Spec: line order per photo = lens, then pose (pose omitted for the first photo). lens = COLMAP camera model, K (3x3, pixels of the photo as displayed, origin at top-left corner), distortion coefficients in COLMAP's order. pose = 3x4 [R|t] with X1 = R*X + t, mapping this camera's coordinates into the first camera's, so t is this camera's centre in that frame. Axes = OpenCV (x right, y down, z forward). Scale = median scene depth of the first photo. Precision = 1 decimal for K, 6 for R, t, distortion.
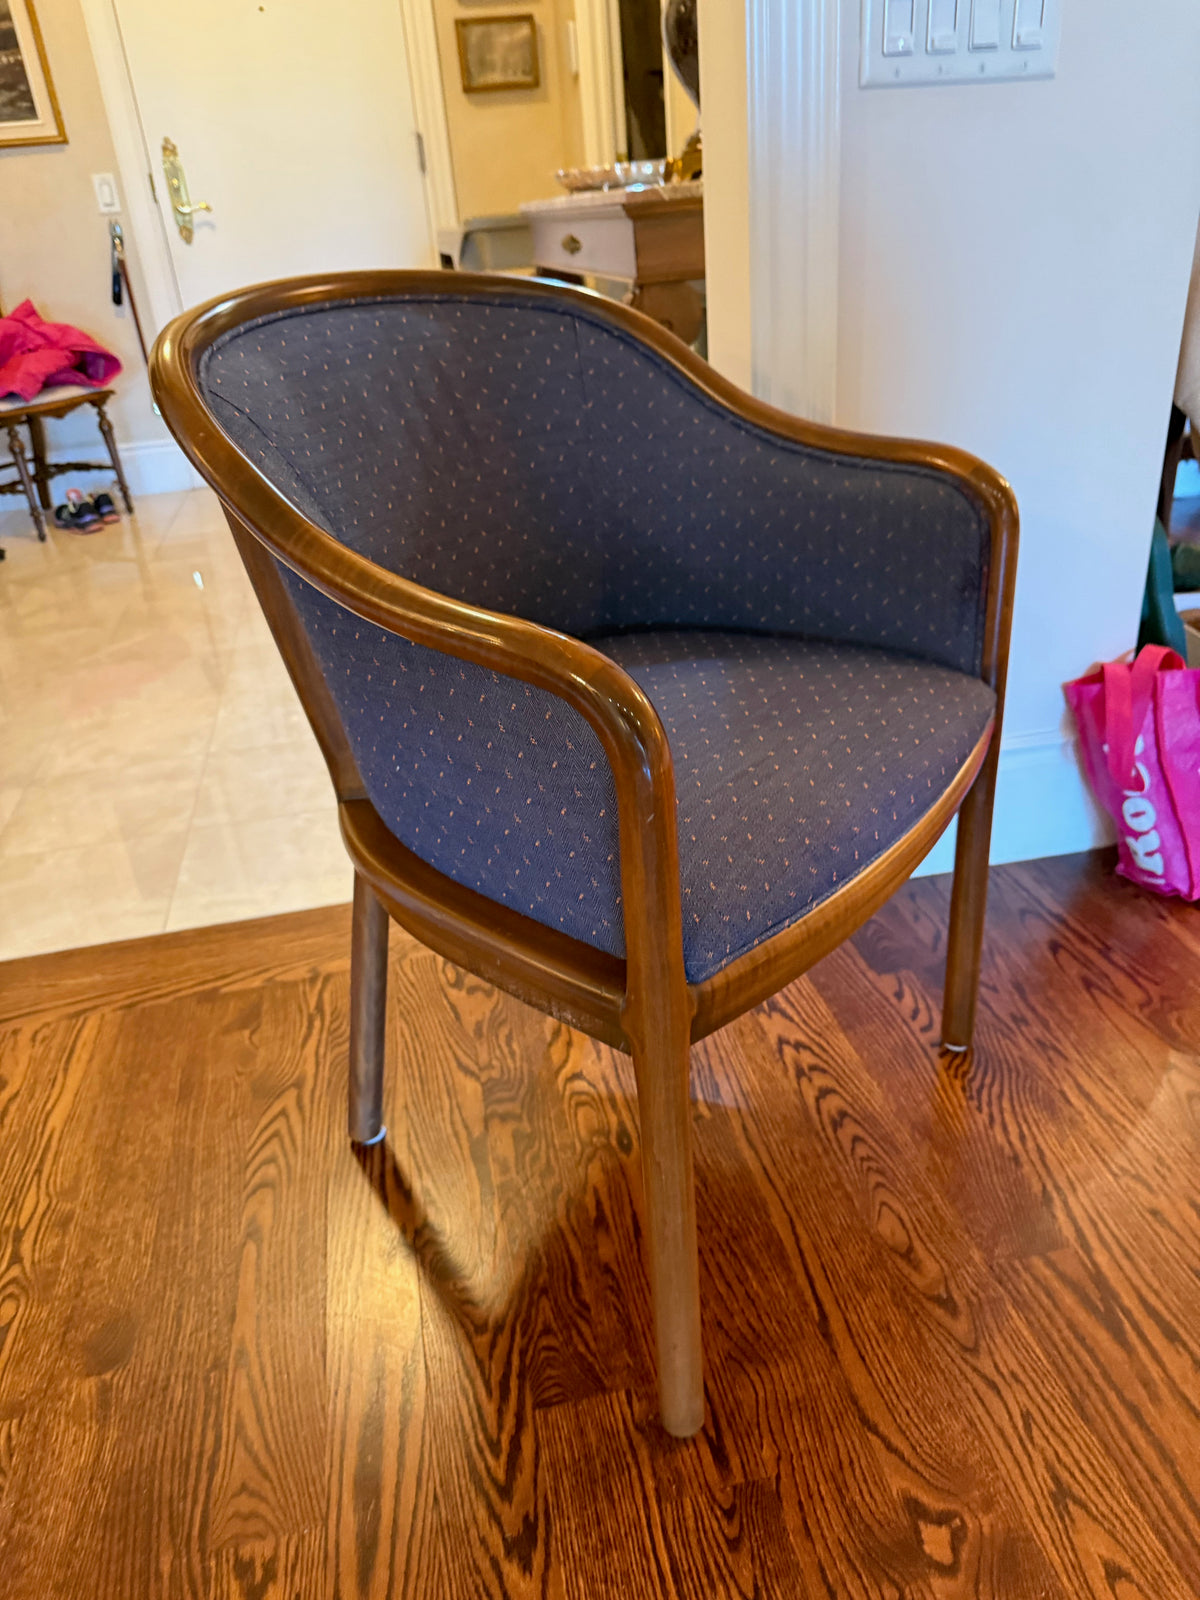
lens RADIAL K [[1138.0, 0, 611.1], [0, 1138.0, 814.6], [0, 0, 1]] dist [0.002083, -0.010402]
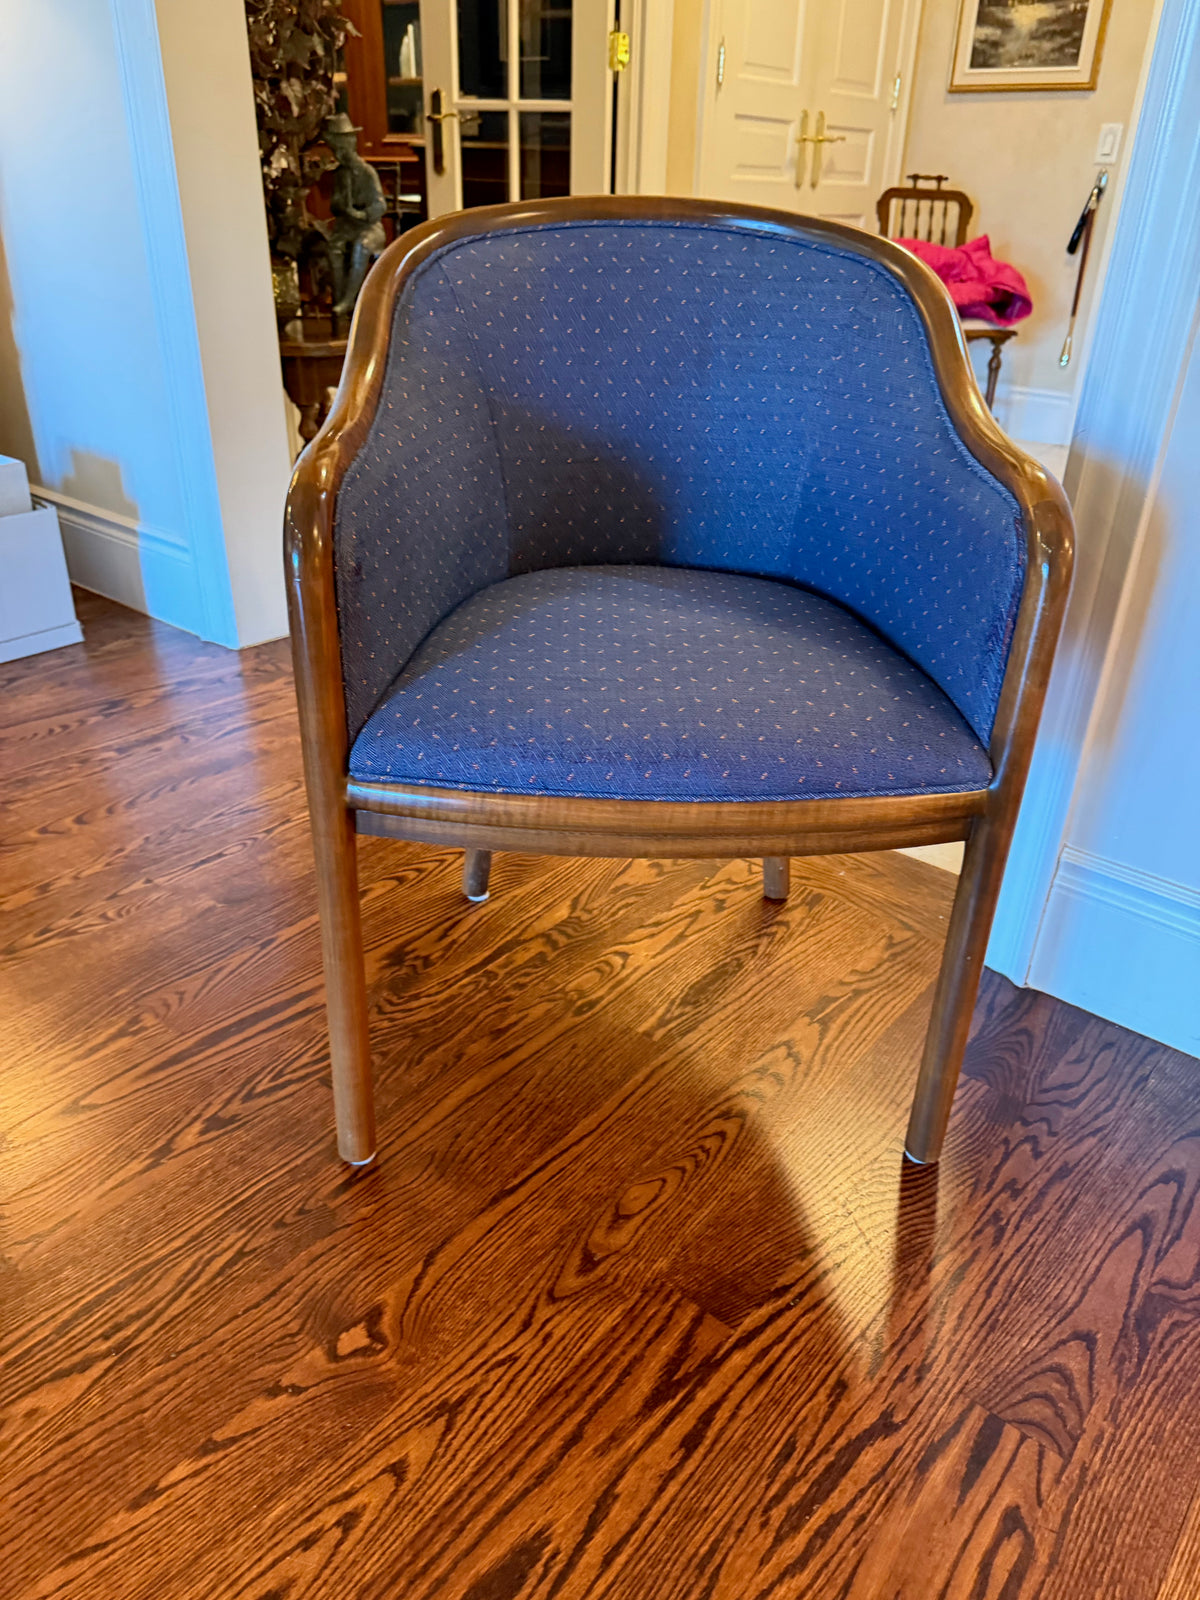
lens RADIAL K [[1138.0, 0, 619.9], [0, 1138.0, 815.8], [0, 0, 1]] dist [0.002083, -0.010402]
pose [[0.630122, 0.453735, -0.630135, 0.715755], [-0.433368, 0.878864, 0.199476, -0.125847], [0.644312, 0.147386, 0.750426, 0.183144]]
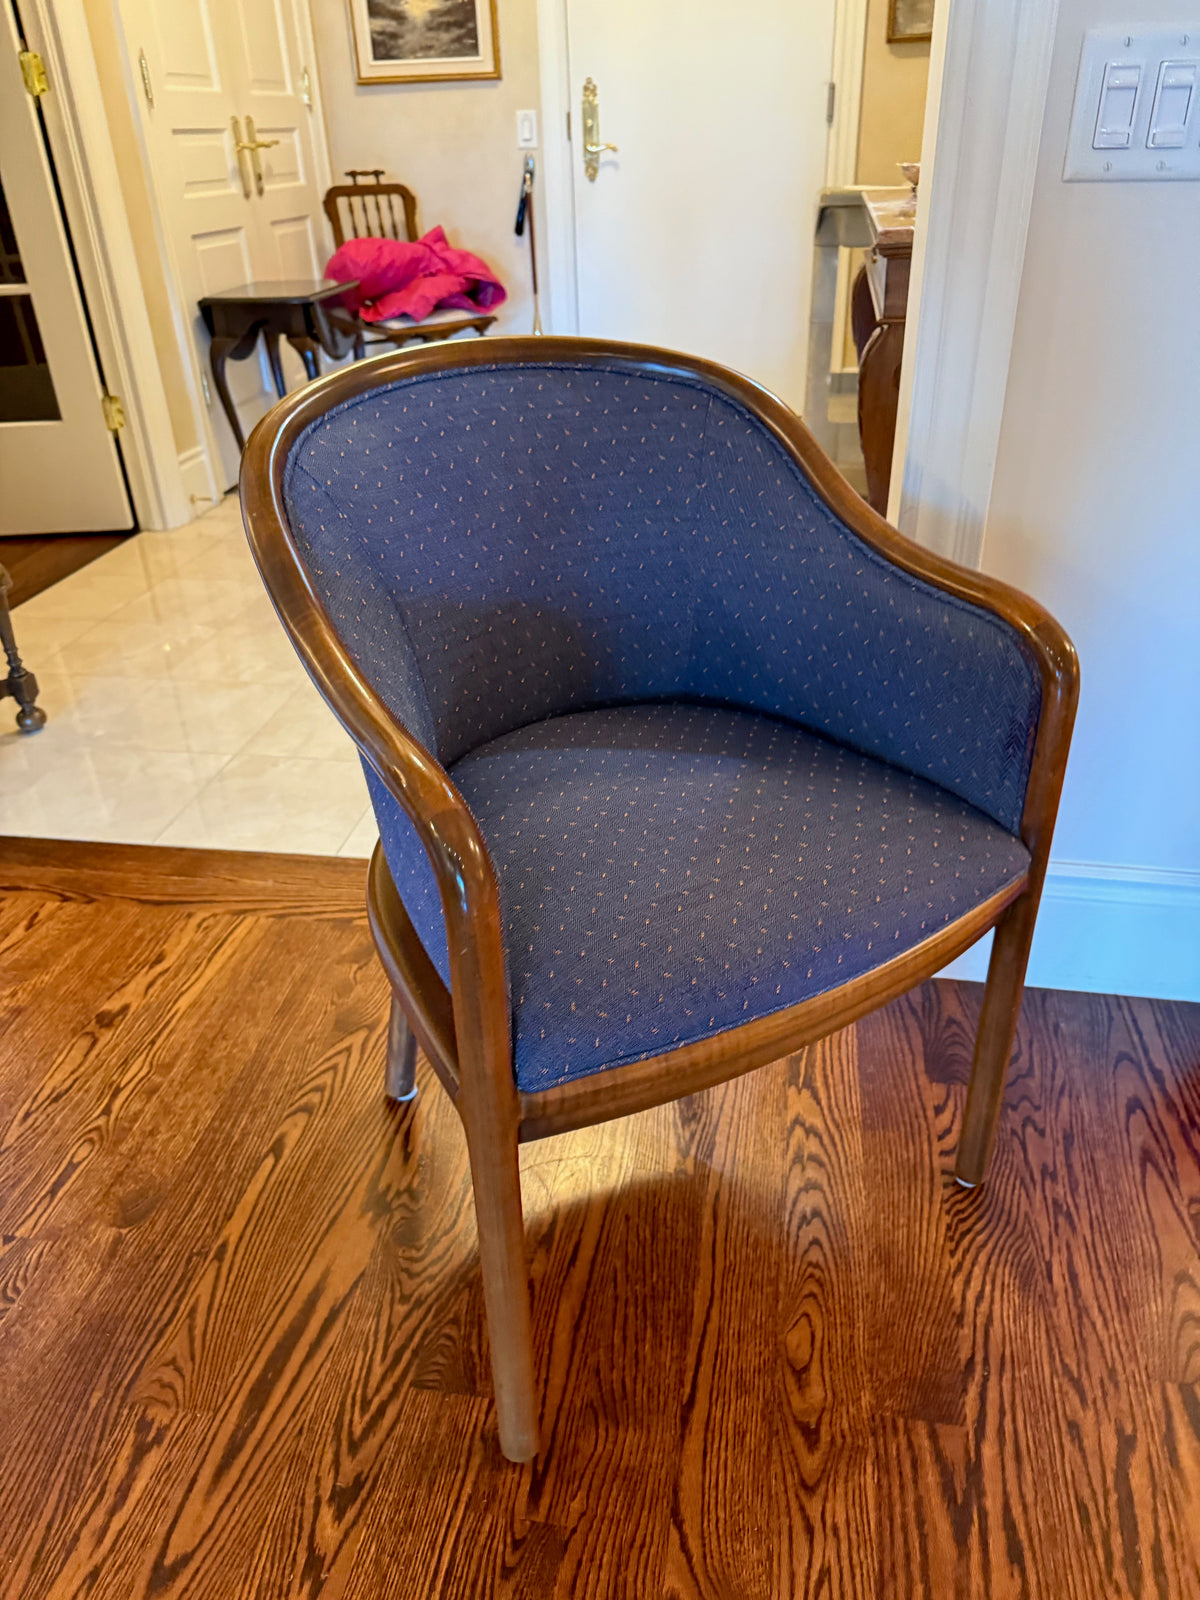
lens RADIAL K [[1138.0, 0, 616.5], [0, 1138.0, 798.1], [0, 0, 1]] dist [0.002083, -0.010402]
pose [[0.933333, 0.221255, -0.282729, 0.273425], [-0.206020, 0.975028, 0.082922, -0.160301], [0.294016, -0.019146, 0.955609, -0.009523]]
